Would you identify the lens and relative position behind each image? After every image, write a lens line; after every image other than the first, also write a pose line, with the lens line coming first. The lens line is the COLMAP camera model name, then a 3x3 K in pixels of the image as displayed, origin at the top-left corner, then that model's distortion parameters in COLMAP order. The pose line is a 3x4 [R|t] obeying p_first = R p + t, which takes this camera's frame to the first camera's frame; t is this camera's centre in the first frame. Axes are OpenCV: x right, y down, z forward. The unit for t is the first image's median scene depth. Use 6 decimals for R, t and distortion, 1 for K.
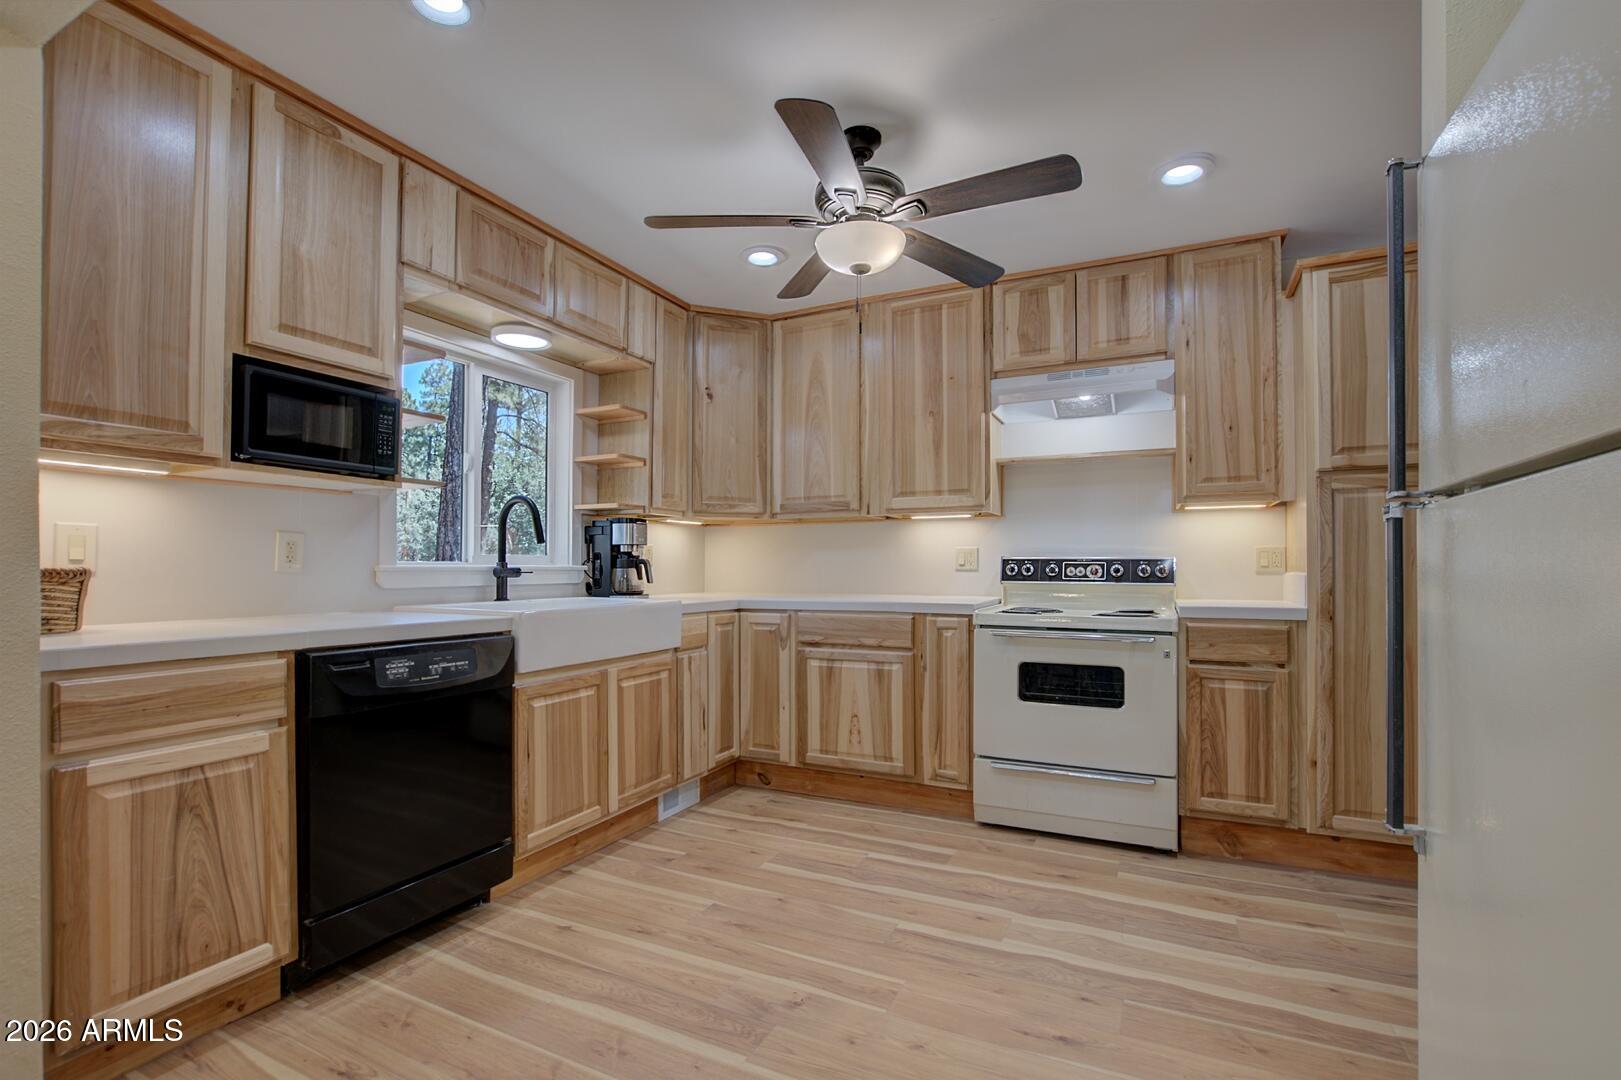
lens RADIAL K [[708.2, 0, 815.1], [0, 708.2, 553.3], [0, 0, 1]] dist [-0.002665, -0.000067]
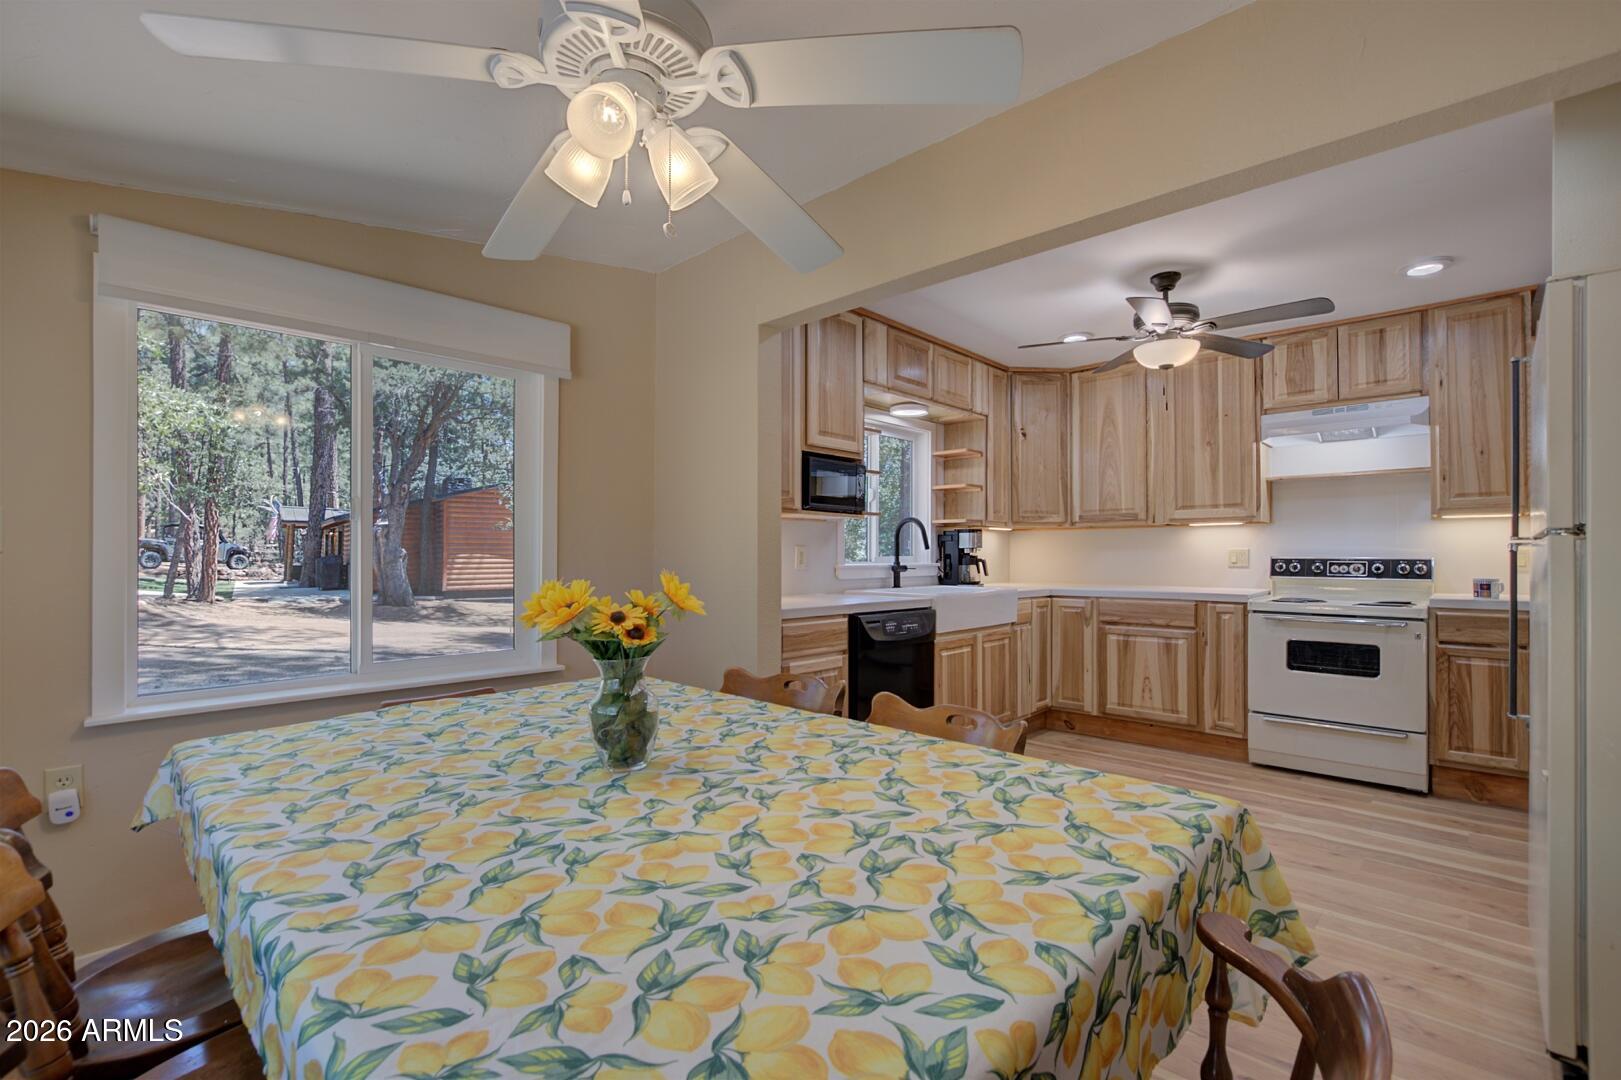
lens RADIAL K [[700.9, 0, 854.9], [0, 700.9, 545.0], [0, 0, 1]] dist [-0.009224, -0.000661]
pose [[0.963210, -0.003804, -0.268724, -0.118182], [0.005209, 0.999976, 0.004518, -0.026888], [0.268700, -0.005751, 0.963207, -0.403026]]
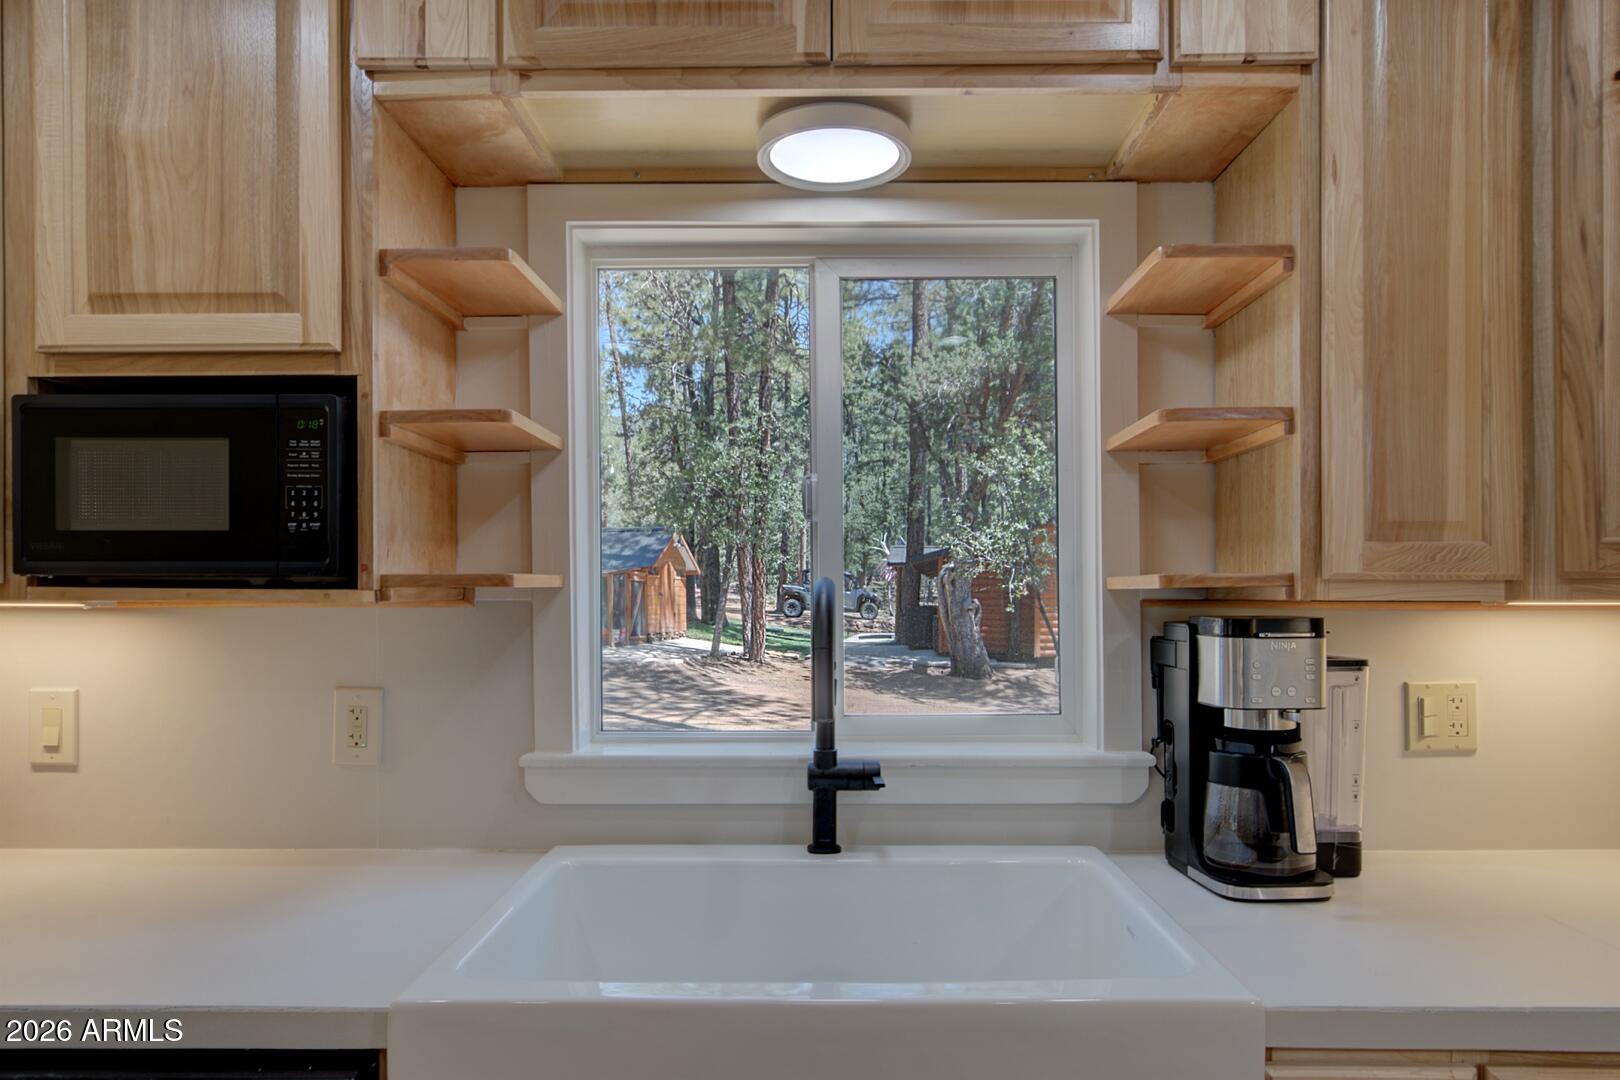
lens RADIAL K [[1025.2, 0, 808.2], [0, 1025.2, 575.2], [0, 0, 1]] dist [0.000317, -0.000352]
pose [[0.415354, -0.018183, -0.909478, 0.055551], [0.014523, 0.999805, -0.013356, -0.068024], [0.909544, -0.007661, 0.415538, 0.689169]]
